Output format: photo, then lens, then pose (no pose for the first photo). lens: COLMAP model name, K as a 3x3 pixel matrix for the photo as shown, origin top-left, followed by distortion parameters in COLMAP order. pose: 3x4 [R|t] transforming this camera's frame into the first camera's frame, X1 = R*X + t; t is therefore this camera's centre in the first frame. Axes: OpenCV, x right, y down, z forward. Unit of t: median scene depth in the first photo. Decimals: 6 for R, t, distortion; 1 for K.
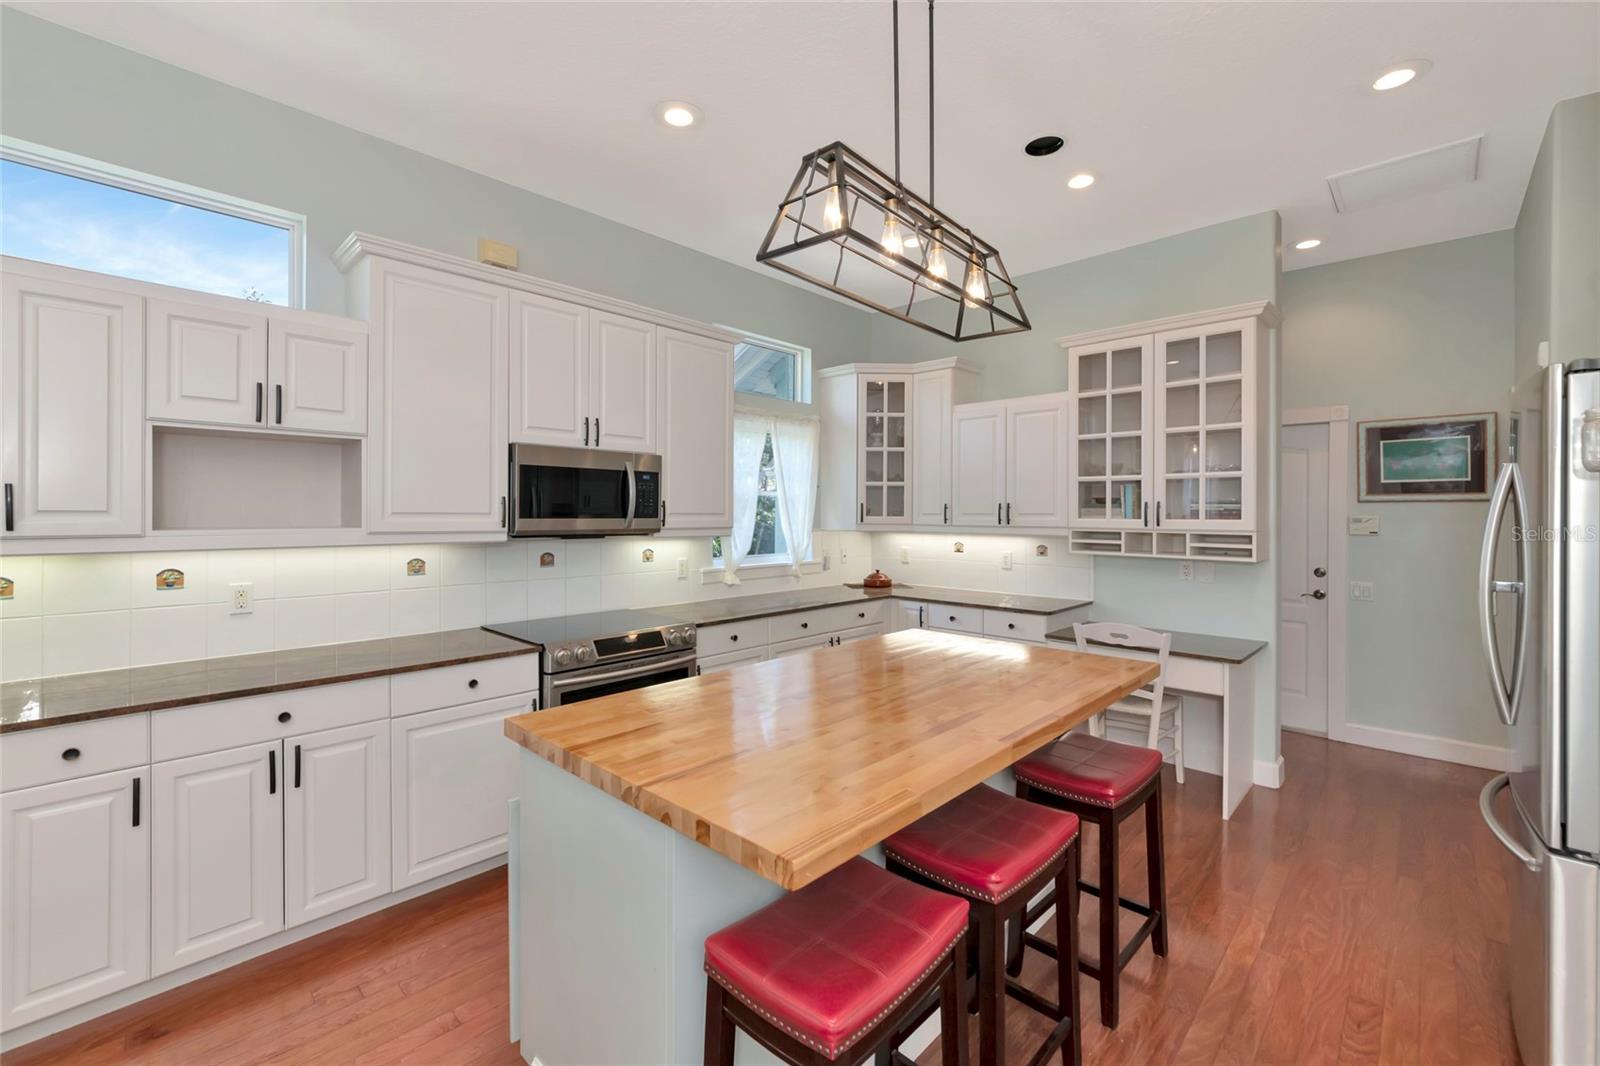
lens RADIAL K [[672.2, 0, 819.2], [0, 672.2, 510.3], [0, 0, 1]] dist [-0.000223, 0.000136]
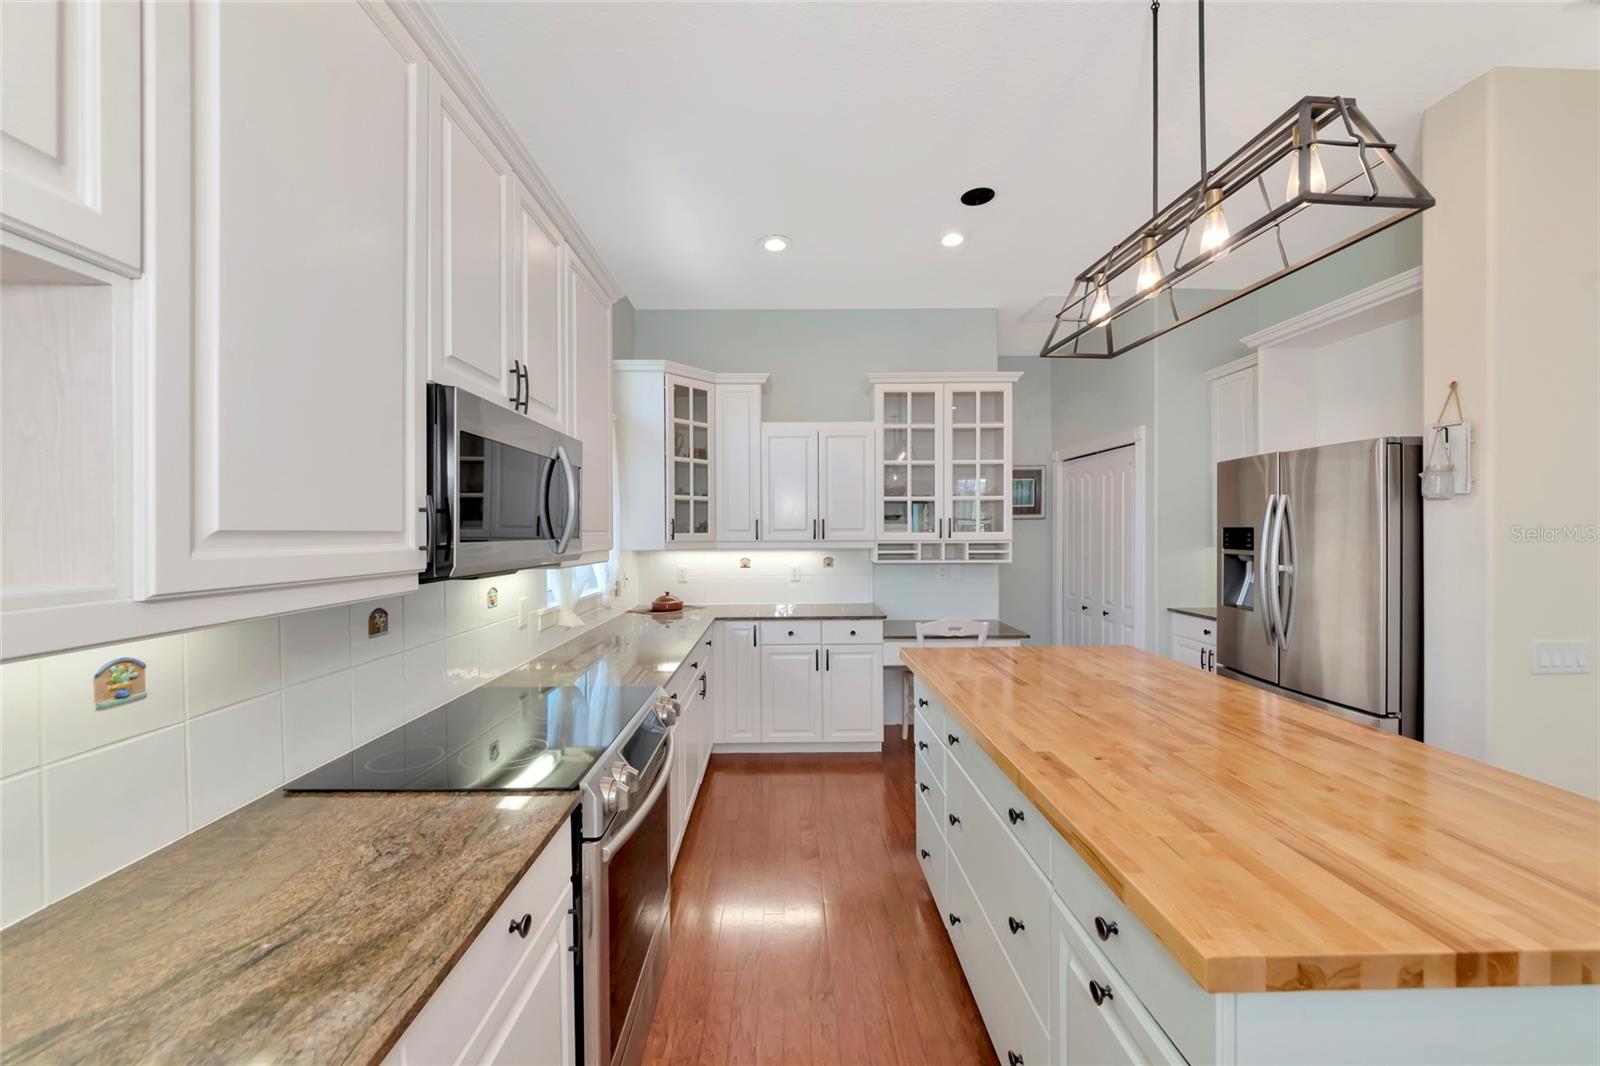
lens RADIAL K [[577.6, 0, 626.3], [0, 577.6, 534.1], [0, 0, 1]] dist [0.000722, -0.000007]
pose [[0.718795, -0.011158, 0.695132, -0.626192], [0.006192, 0.999934, 0.009649, 0.002485], [-0.695194, -0.002631, 0.718817, 0.595538]]
